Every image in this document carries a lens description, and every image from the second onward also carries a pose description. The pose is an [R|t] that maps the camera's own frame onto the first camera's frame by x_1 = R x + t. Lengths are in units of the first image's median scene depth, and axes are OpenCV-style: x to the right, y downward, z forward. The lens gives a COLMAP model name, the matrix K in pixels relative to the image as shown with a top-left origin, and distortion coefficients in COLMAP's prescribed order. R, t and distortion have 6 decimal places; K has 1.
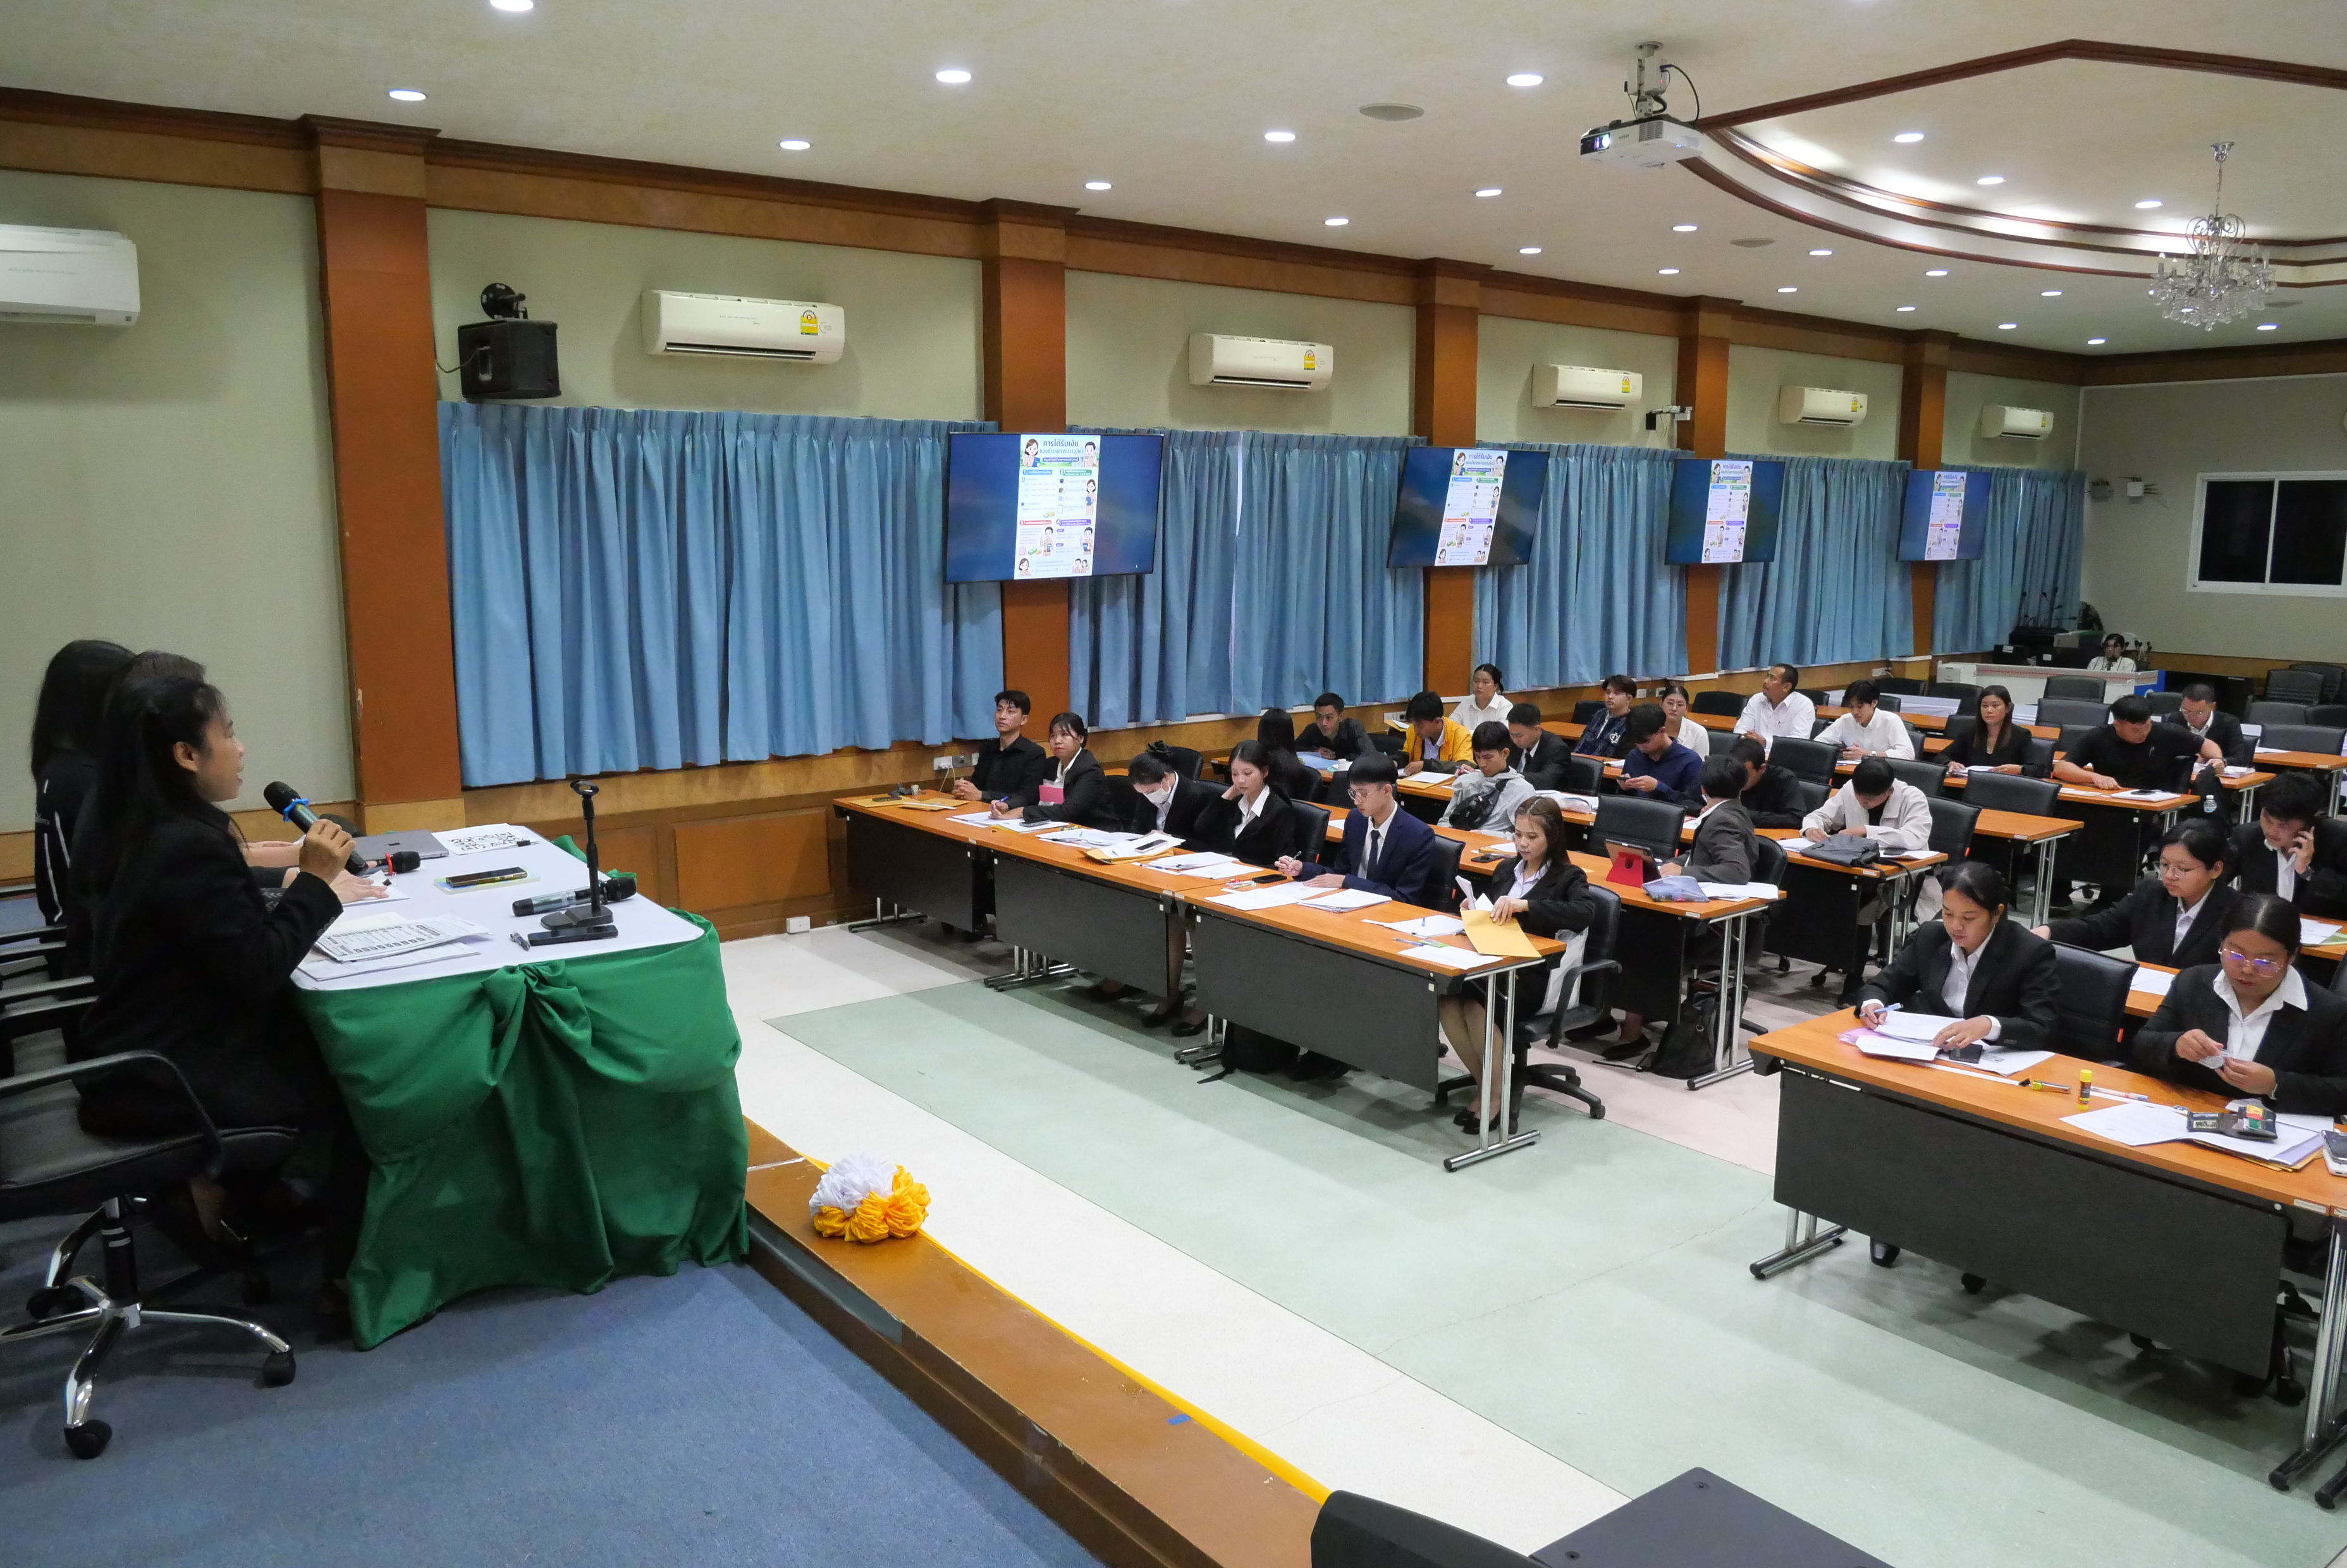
lens RADIAL K [[1694.5, 0, 1173.5], [0, 1694.5, 784.0], [0, 0, 1]] dist [-0.052364, 0.029607]
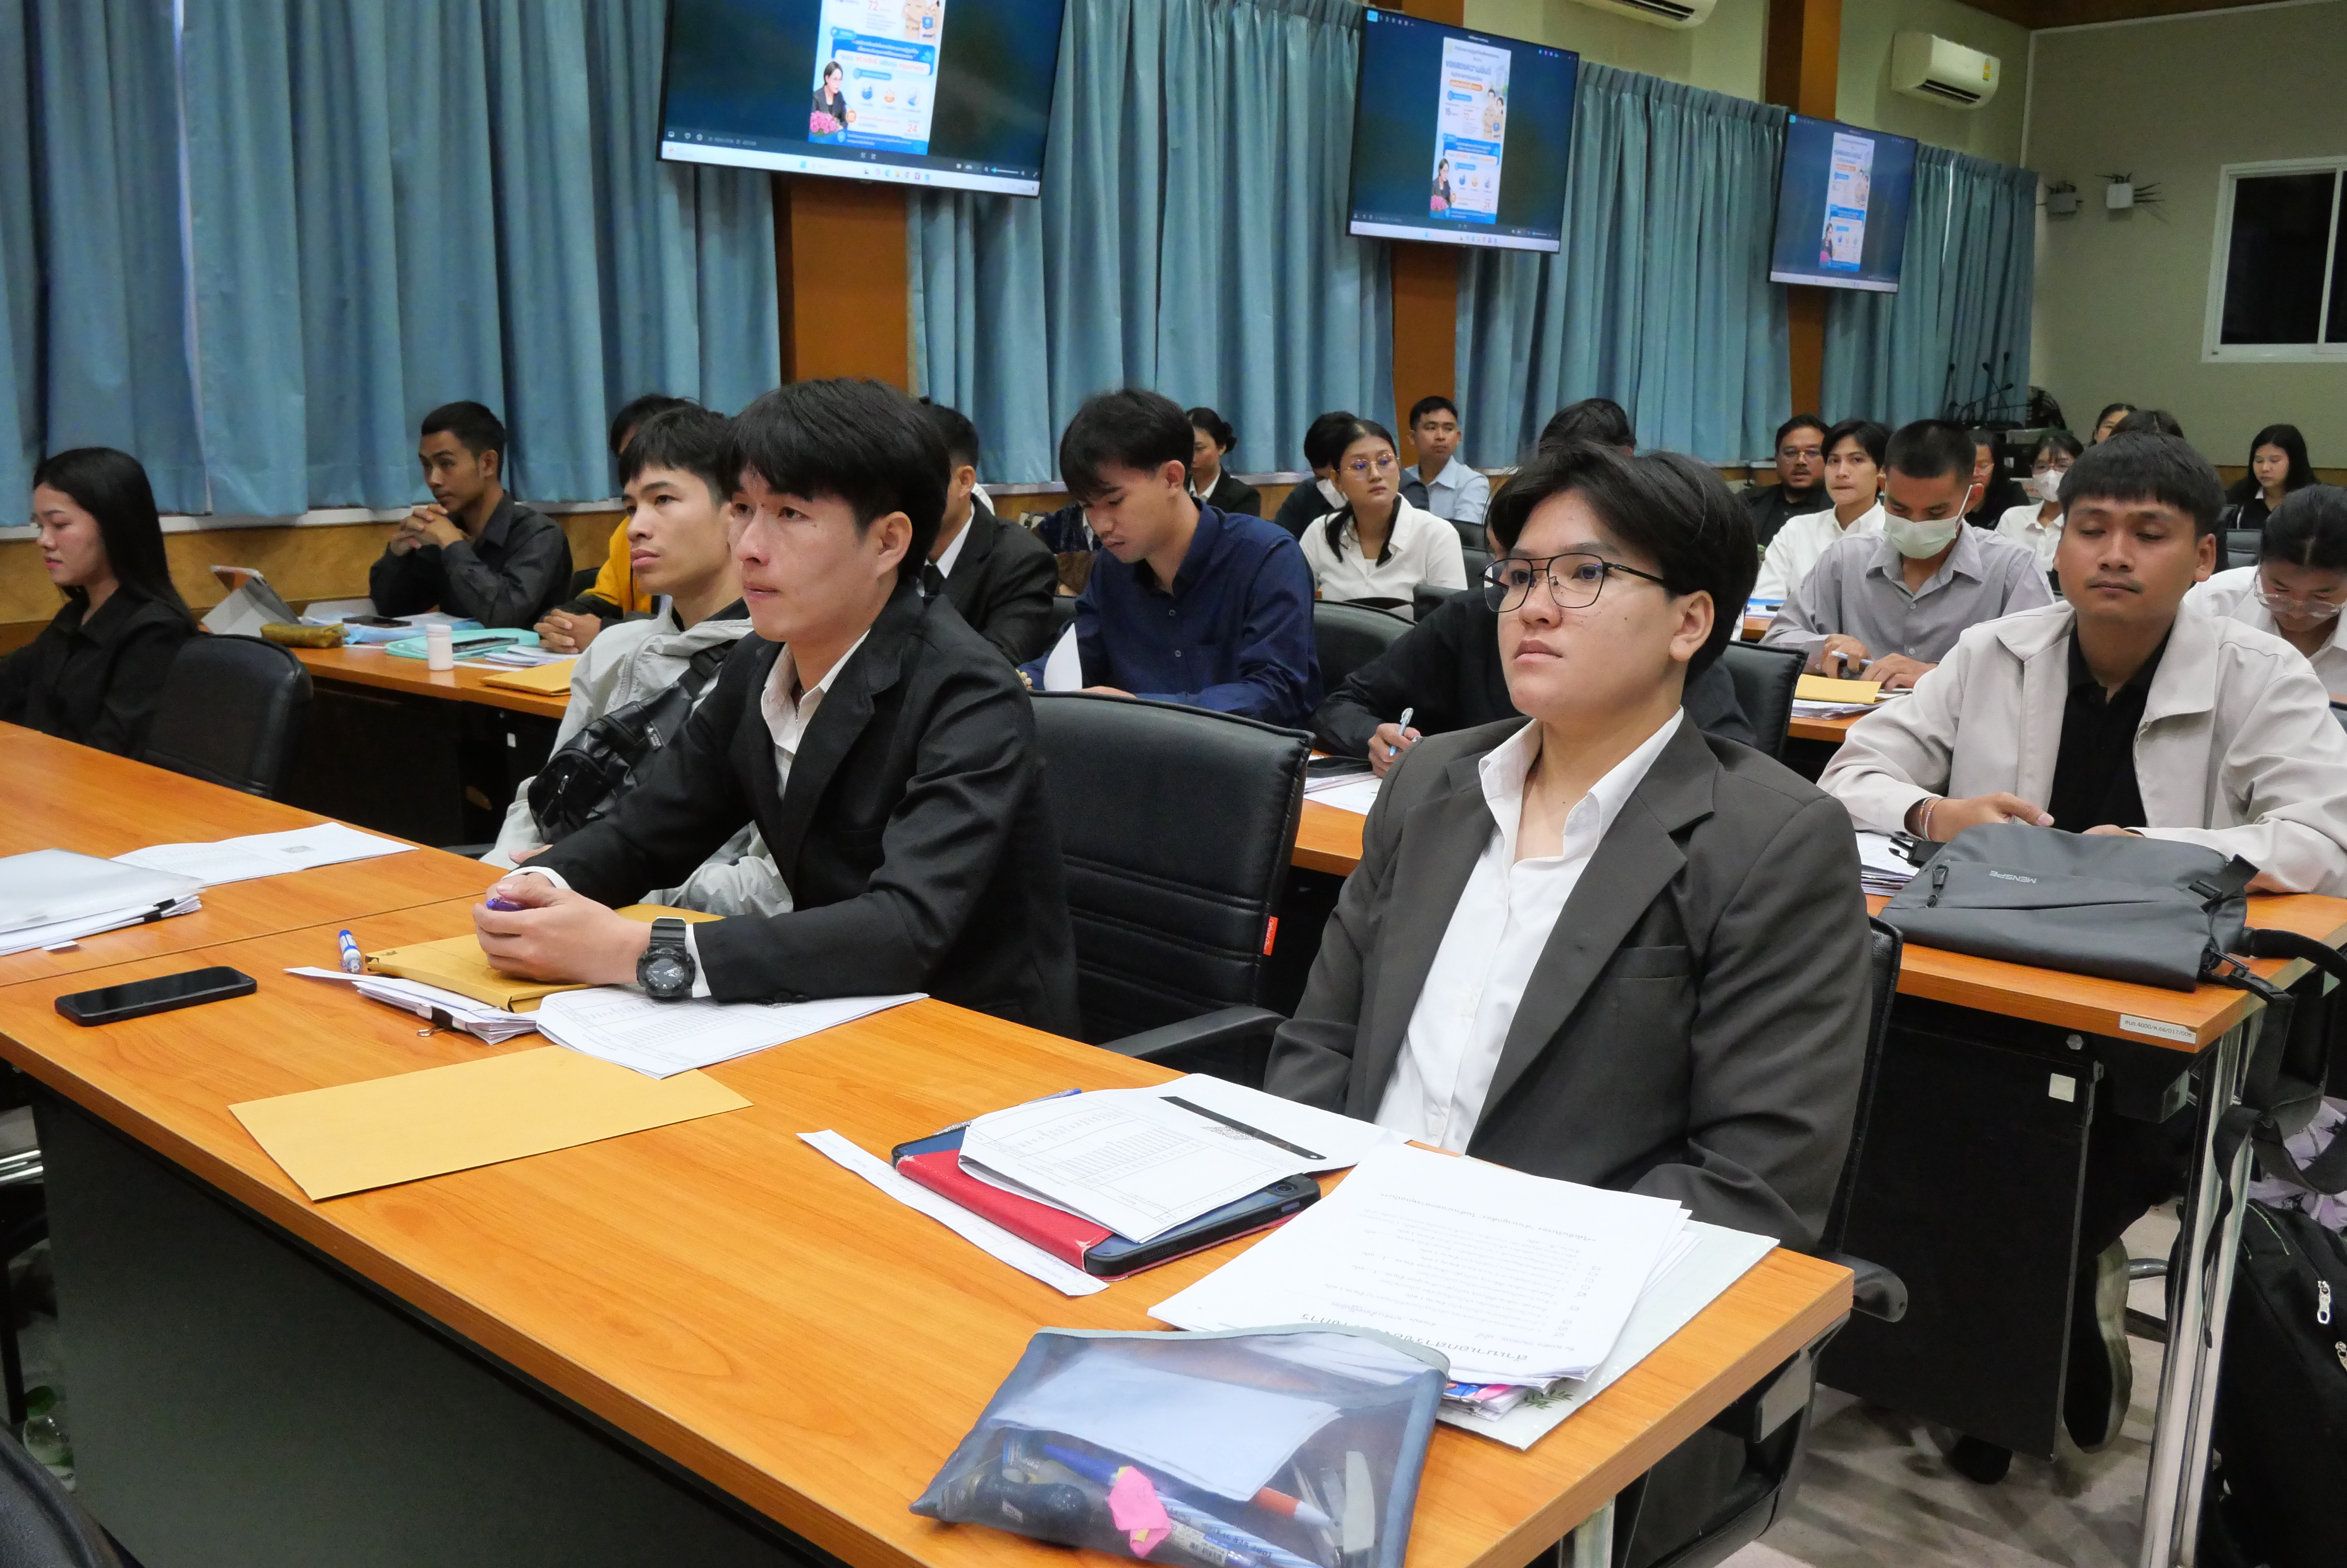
lens RADIAL K [[2026.6, 0, 1173.5], [0, 2026.6, 784.0], [0, 0, 1]] dist [-0.020384, 0.014211]
pose [[0.985800, -0.028556, 0.165476, 0.146147], [0.023128, 0.999132, 0.034641, 0.006777], [-0.166321, -0.030322, 0.985605, 0.443847]]
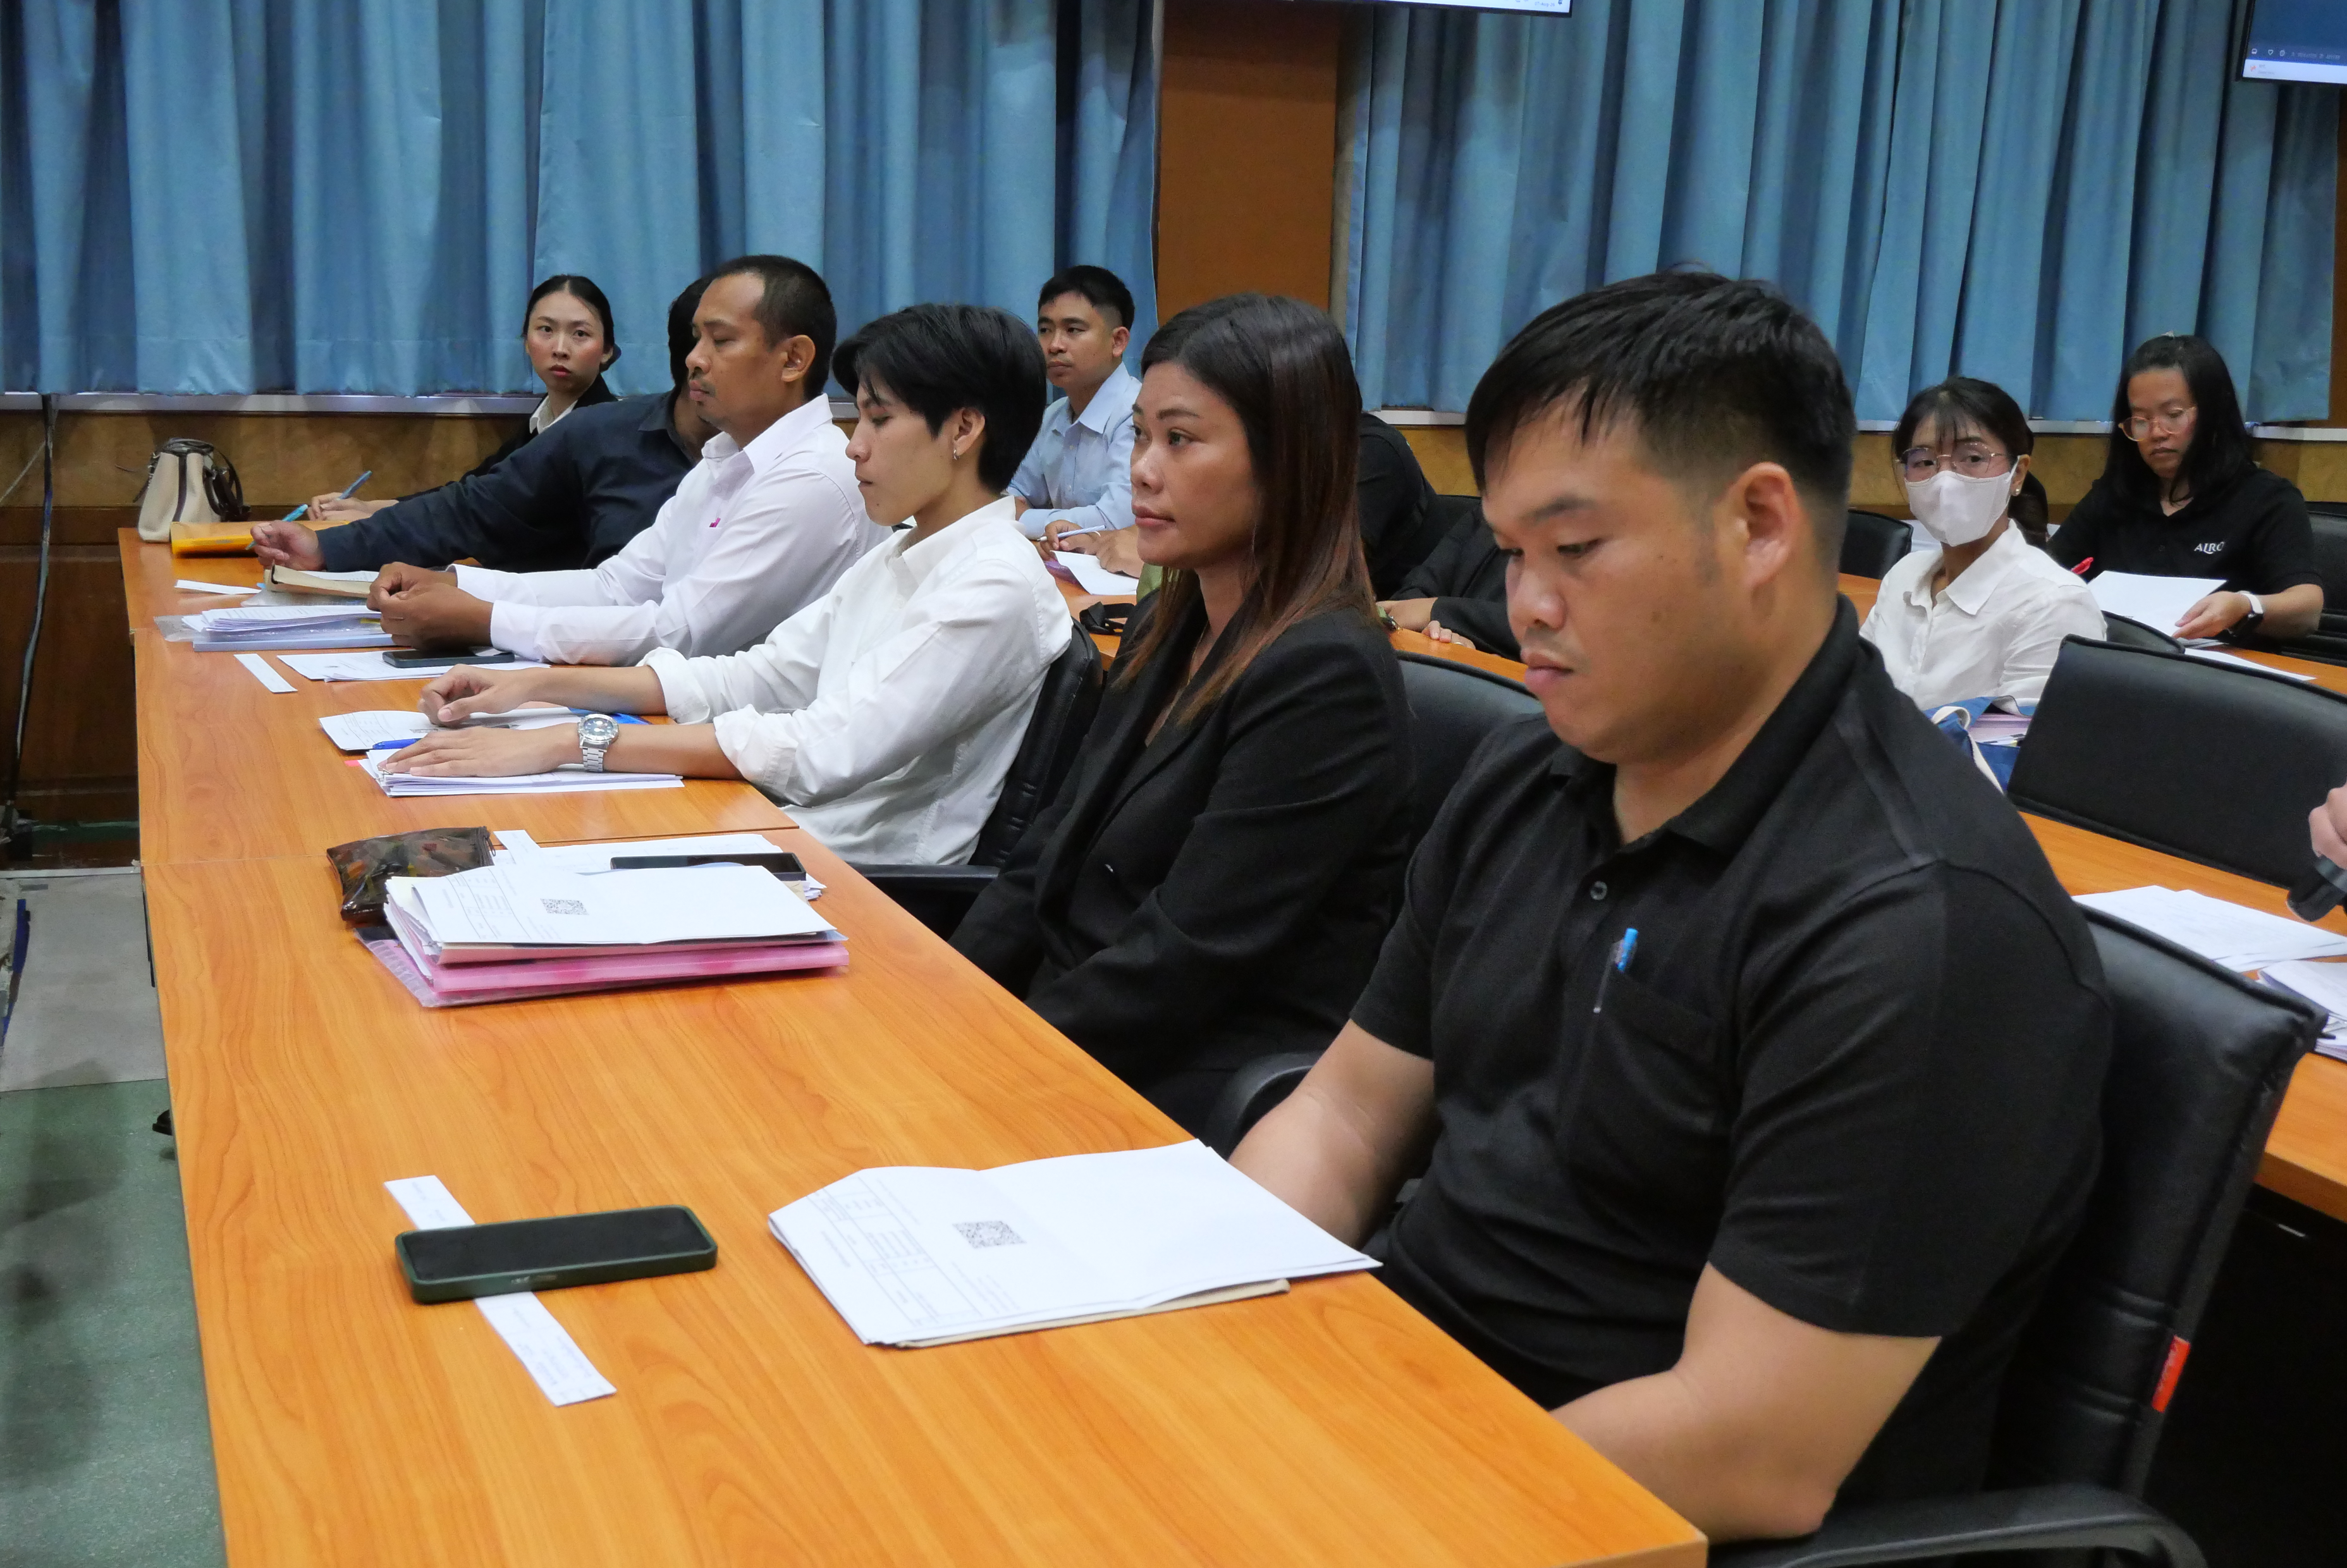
lens RADIAL K [[2522.3, 0, 1173.5], [0, 2522.3, 784.0], [0, 0, 1]] dist [0.003850, 0.271838]
pose [[0.958299, 0.080376, -0.274232, 0.459173], [-0.072345, 0.996605, 0.039292, -0.021977], [0.276460, -0.017814, 0.960860, 0.646156]]
